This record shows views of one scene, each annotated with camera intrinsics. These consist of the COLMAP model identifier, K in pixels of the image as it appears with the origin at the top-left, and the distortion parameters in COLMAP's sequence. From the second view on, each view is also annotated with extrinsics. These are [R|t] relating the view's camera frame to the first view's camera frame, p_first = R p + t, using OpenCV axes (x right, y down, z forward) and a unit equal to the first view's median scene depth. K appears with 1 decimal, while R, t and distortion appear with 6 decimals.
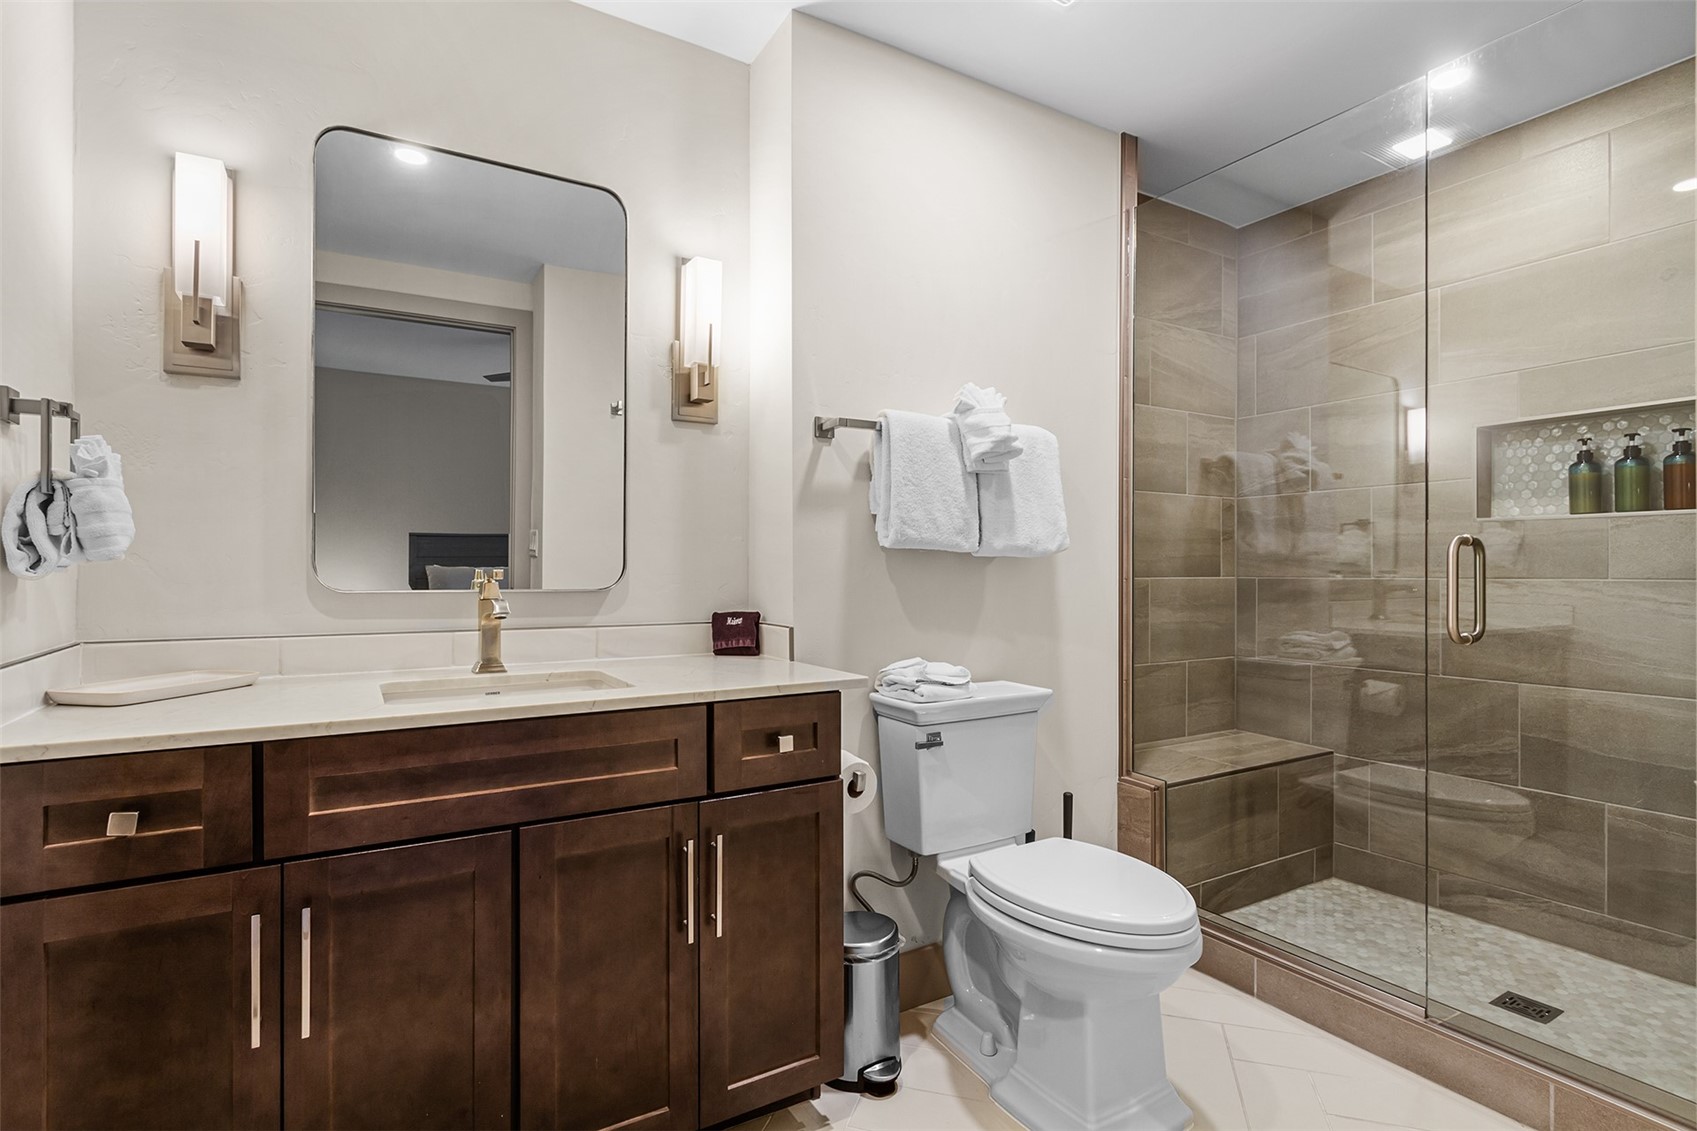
lens RADIAL K [[864.5, 0, 849.5], [0, 864.5, 561.7], [0, 0, 1]] dist [0.005152, -0.001675]
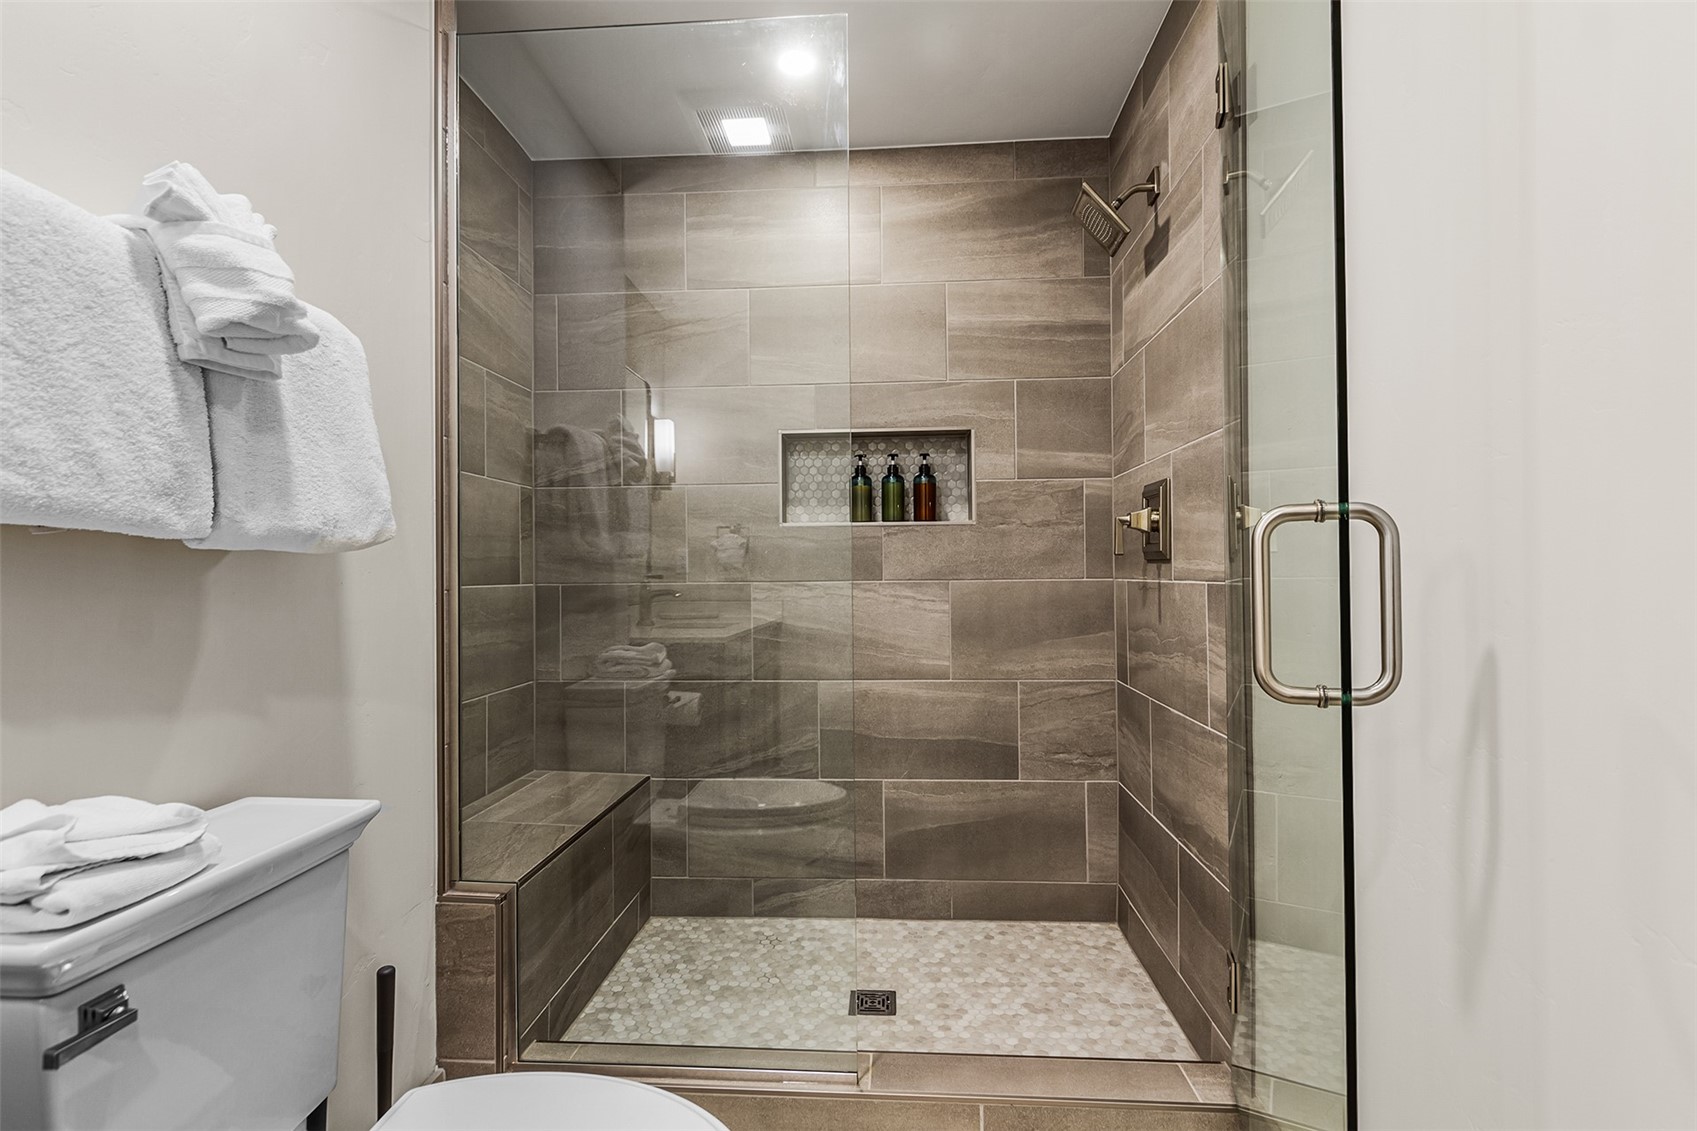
lens RADIAL K [[808.7, 0, 860.8], [0, 808.7, 566.8], [0, 0, 1]] dist [0.006718, -0.003714]
pose [[0.574545, 0.001100, 0.818473, -0.004536], [0.000484, 0.999998, -0.001684, 0.003868], [-0.818473, 0.001364, 0.574543, 0.410261]]
